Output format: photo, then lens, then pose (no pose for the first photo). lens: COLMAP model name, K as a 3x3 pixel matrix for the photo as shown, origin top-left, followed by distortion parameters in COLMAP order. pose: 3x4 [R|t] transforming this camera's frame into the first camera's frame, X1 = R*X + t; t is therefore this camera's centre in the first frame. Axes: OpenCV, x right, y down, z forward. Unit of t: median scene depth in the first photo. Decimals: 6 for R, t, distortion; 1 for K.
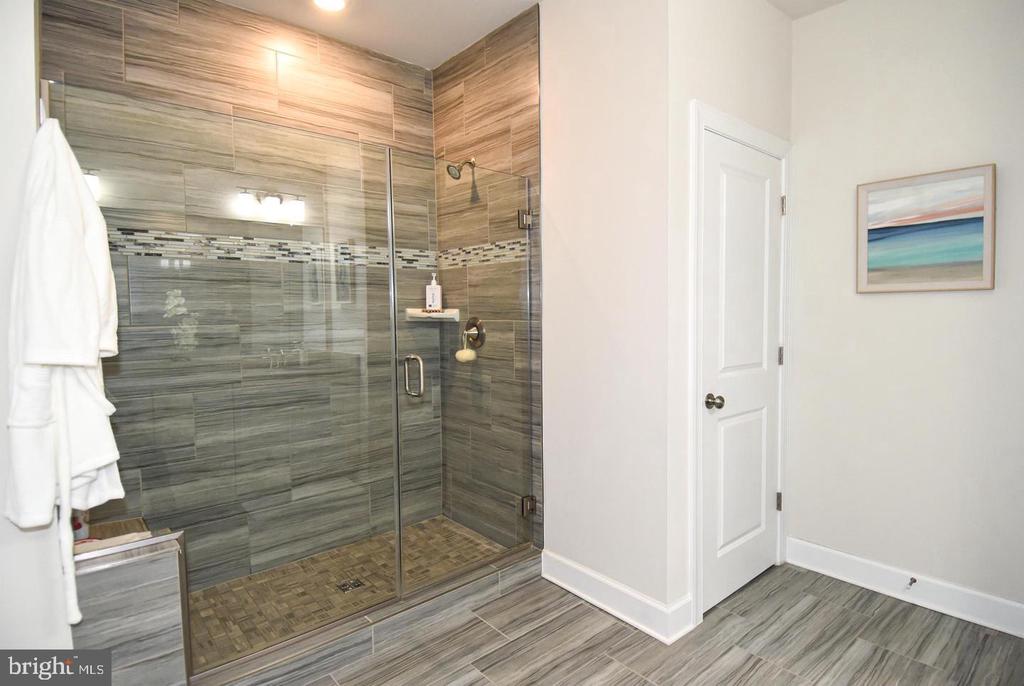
lens RADIAL K [[556.1, 0, 512.0], [0, 556.1, 343.0], [0, 0, 1]] dist [0.000171, -0.000935]
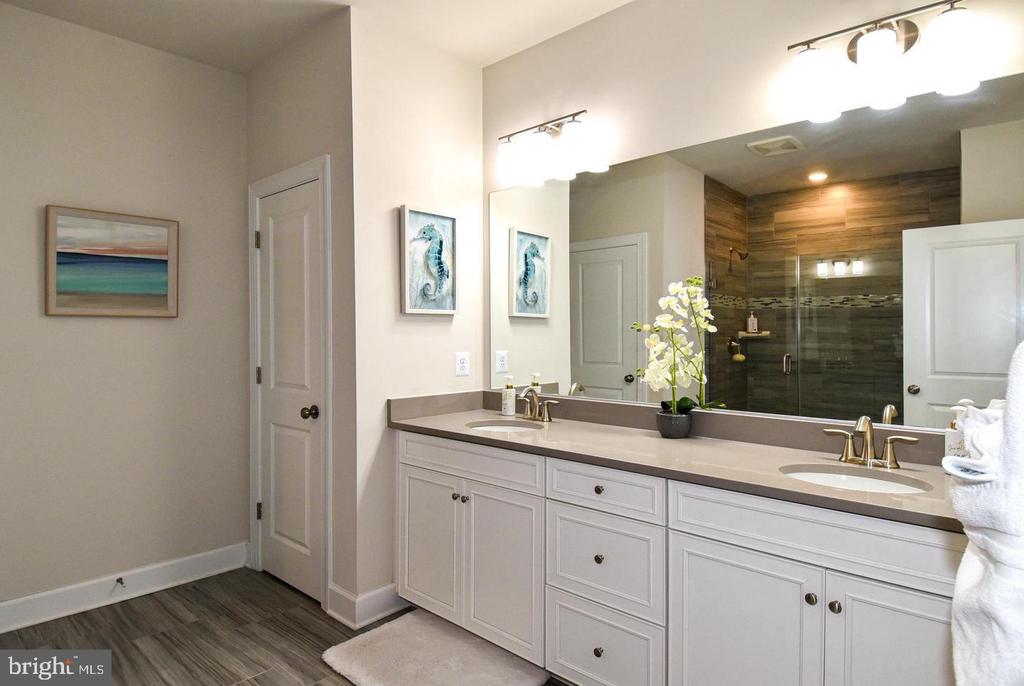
lens RADIAL K [[556.1, 0, 512.0], [0, 556.1, 343.0], [0, 0, 1]] dist [0.000171, -0.000935]
pose [[-0.024994, -0.004325, 0.999678, -0.391406], [0.055714, 0.998430, 0.005713, -0.002183], [-0.998134, 0.055839, -0.024714, 0.233522]]
